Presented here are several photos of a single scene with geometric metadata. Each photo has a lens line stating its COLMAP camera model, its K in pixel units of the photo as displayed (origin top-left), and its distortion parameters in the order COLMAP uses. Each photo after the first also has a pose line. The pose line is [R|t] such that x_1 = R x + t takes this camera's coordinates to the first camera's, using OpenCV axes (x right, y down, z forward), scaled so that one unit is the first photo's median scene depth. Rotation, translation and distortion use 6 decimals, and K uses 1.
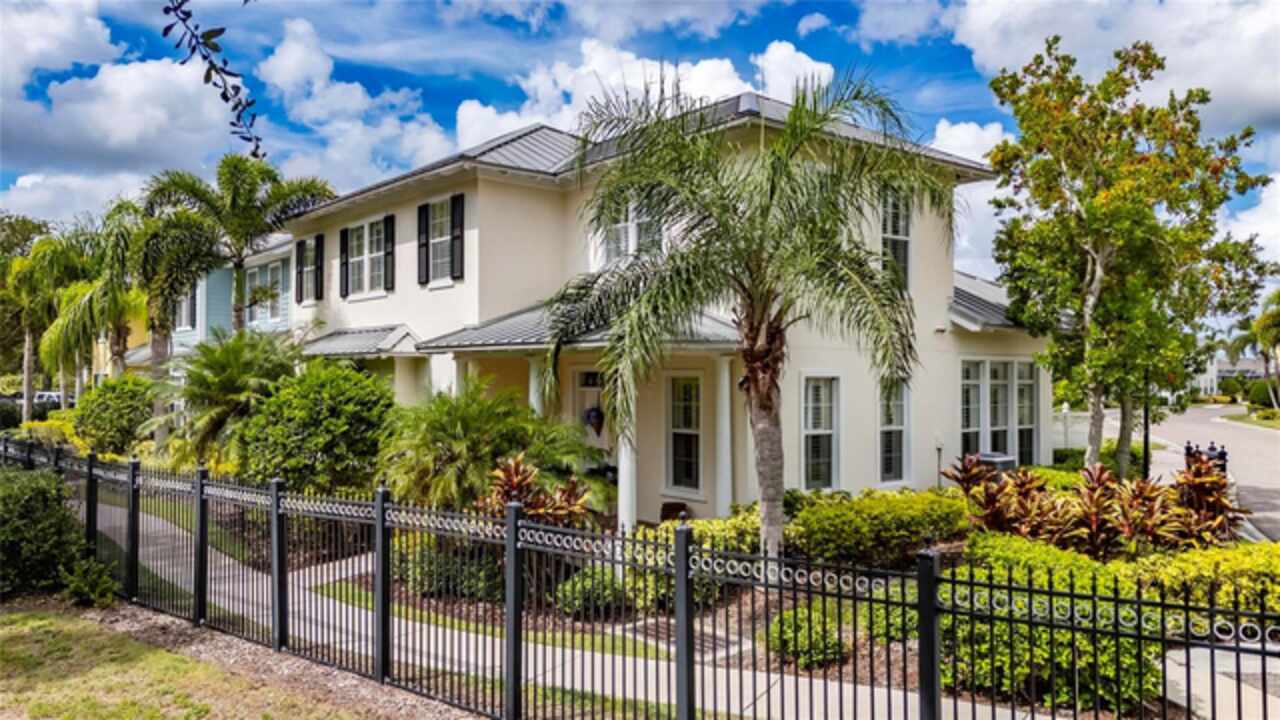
lens RADIAL K [[930.9, 0, 643.9], [0, 930.9, 370.3], [0, 0, 1]] dist [0.082048, -0.089432]
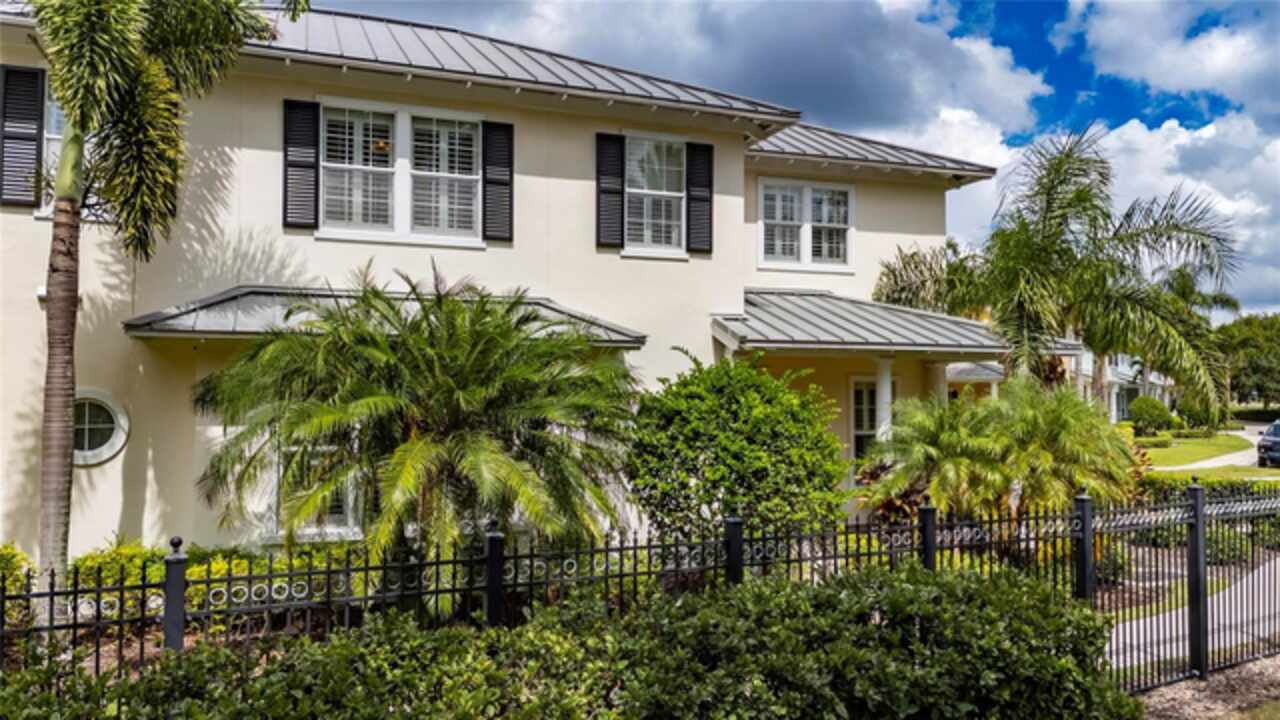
lens RADIAL K [[934.7, 0, 643.7], [0, 934.7, 364.7], [0, 0, 1]] dist [0.067328, -0.063559]
pose [[0.309291, 0.031402, 0.950449, -0.893102], [-0.003548, 0.999486, -0.031868, 0.017859], [-0.950961, 0.006484, 0.309243, 0.765687]]
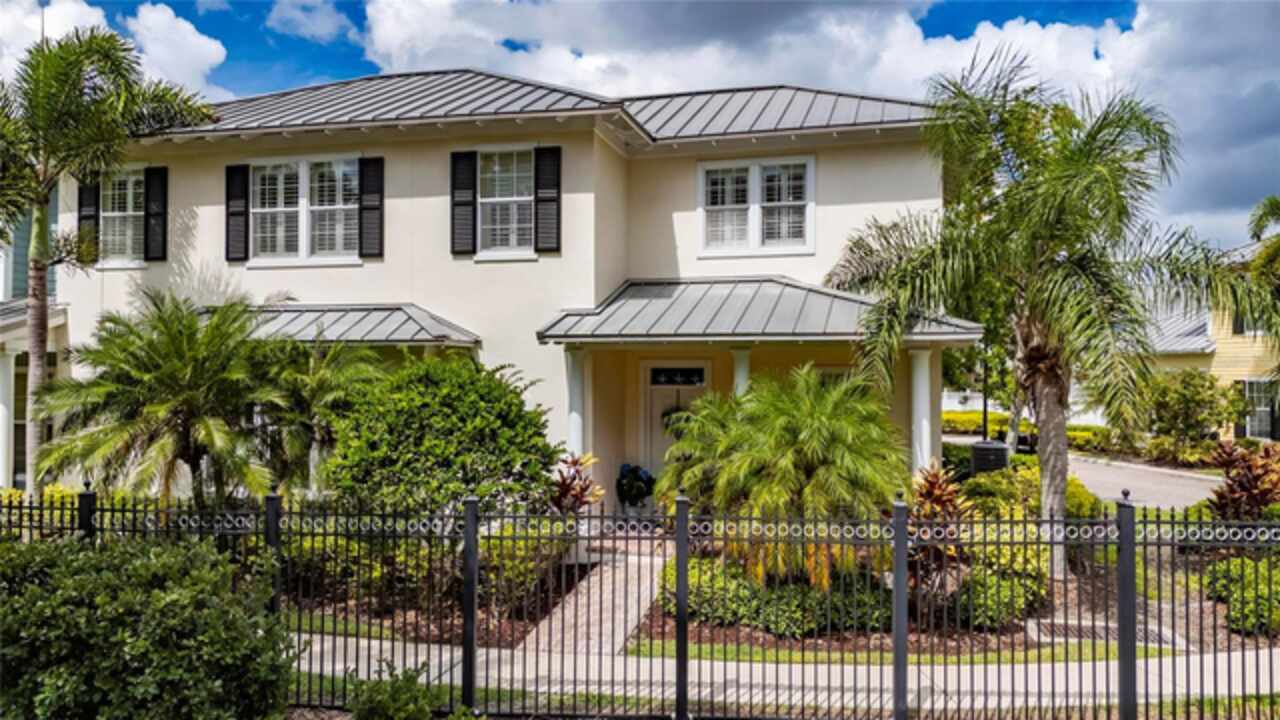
lens RADIAL K [[934.7, 0, 643.7], [0, 934.7, 364.7], [0, 0, 1]] dist [0.067328, -0.063559]
pose [[0.808703, 0.016945, 0.587973, -0.572927], [-0.008132, 0.999812, -0.017630, 0.012292], [-0.588161, 0.009476, 0.808689, 0.287177]]
